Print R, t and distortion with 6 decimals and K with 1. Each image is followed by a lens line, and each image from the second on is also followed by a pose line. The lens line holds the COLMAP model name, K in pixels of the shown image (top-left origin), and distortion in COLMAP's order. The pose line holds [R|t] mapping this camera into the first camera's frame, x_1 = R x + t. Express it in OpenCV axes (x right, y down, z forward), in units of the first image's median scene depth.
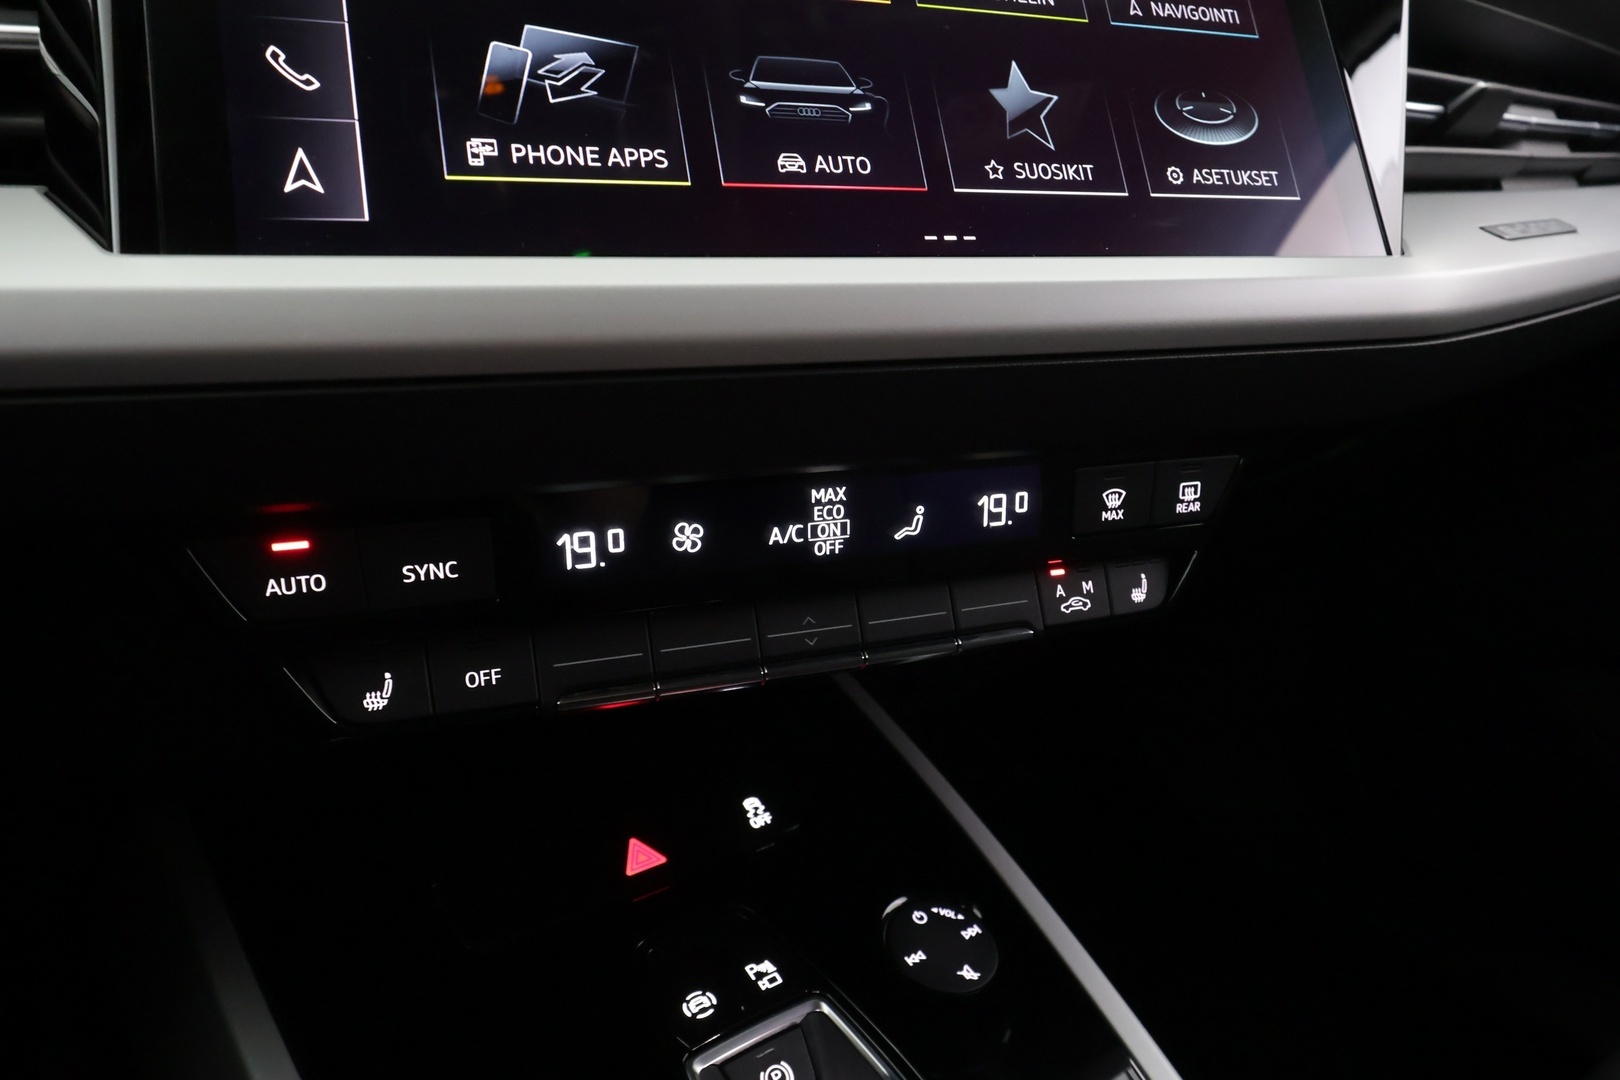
lens RADIAL K [[1045.7, 0, 810.0], [0, 1045.7, 540.0], [0, 0, 1]] dist [0.000397, 0.003692]
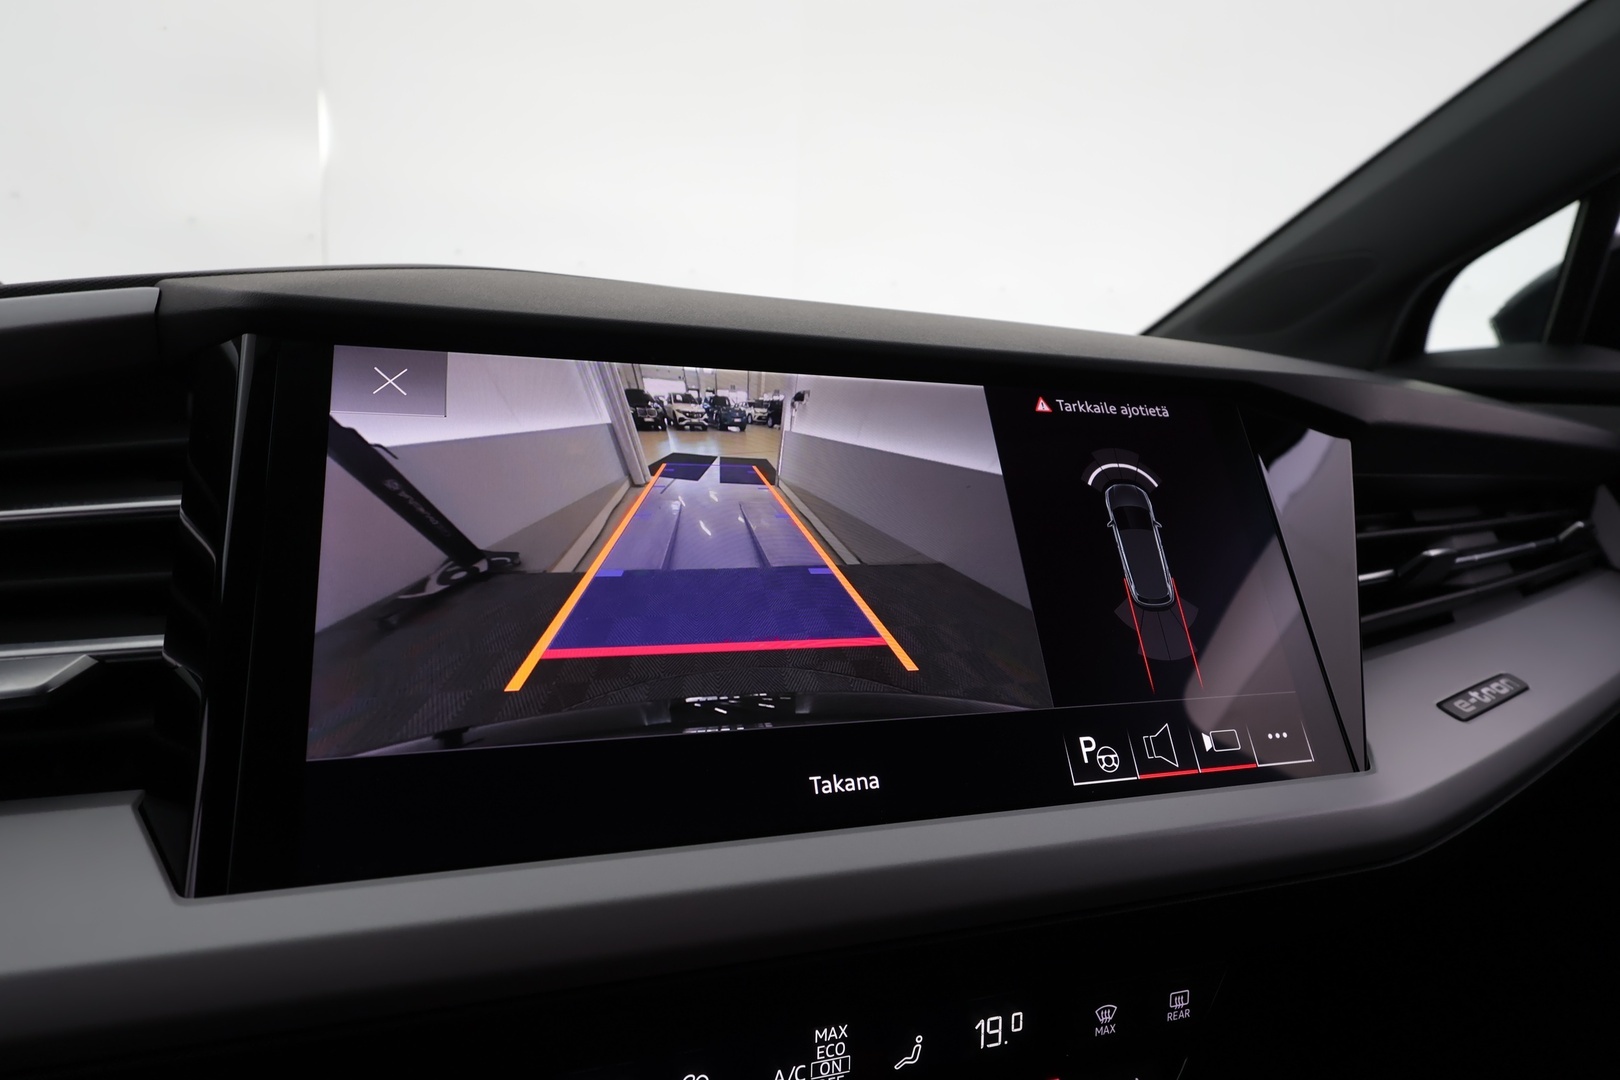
lens RADIAL K [[925.5, 0, 812.9], [0, 925.5, 537.8], [0, 0, 1]] dist [-0.001069, -0.001779]
pose [[0.998911, 0.027991, -0.037322, 0.019749], [-0.034822, 0.979744, -0.197201, -0.339080], [0.031046, 0.198286, 0.979652, -0.013092]]
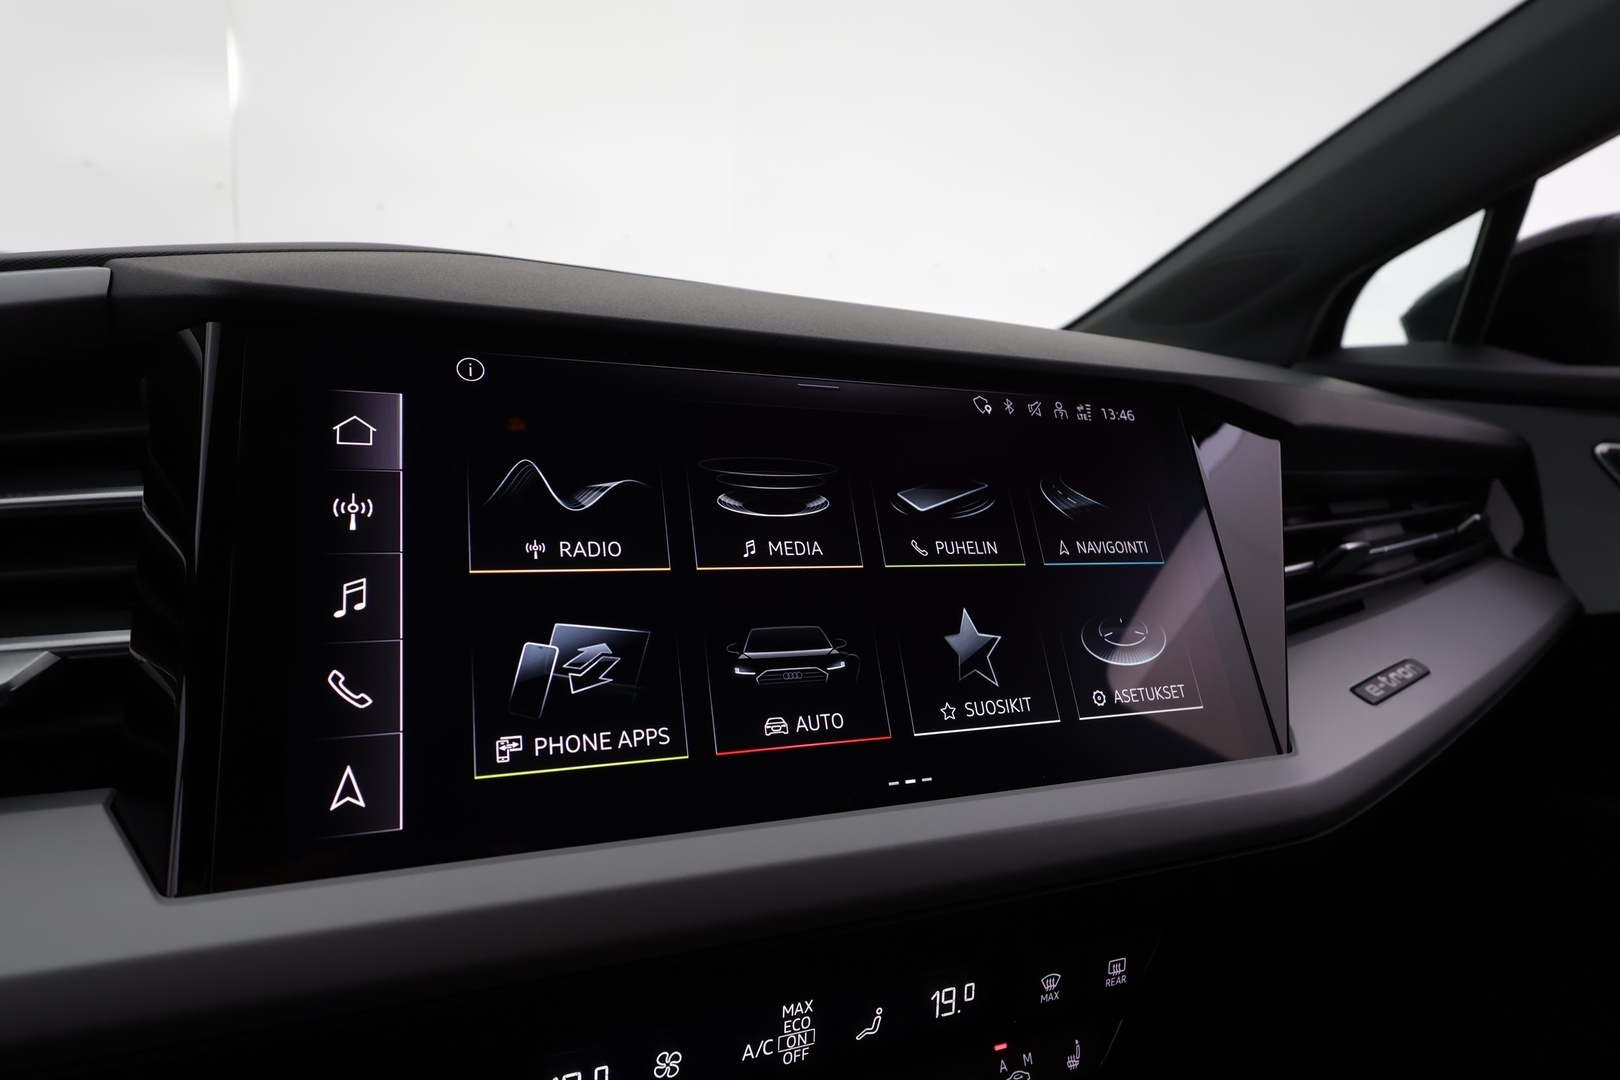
lens RADIAL K [[925.3, 0, 812.5], [0, 925.3, 539.2], [0, 0, 1]] dist [0.000686, -0.003929]
pose [[0.998386, 0.039719, 0.040604, -0.025062], [-0.032414, 0.985433, -0.166948, -0.359874], [-0.046643, 0.165362, 0.985129, -0.045939]]
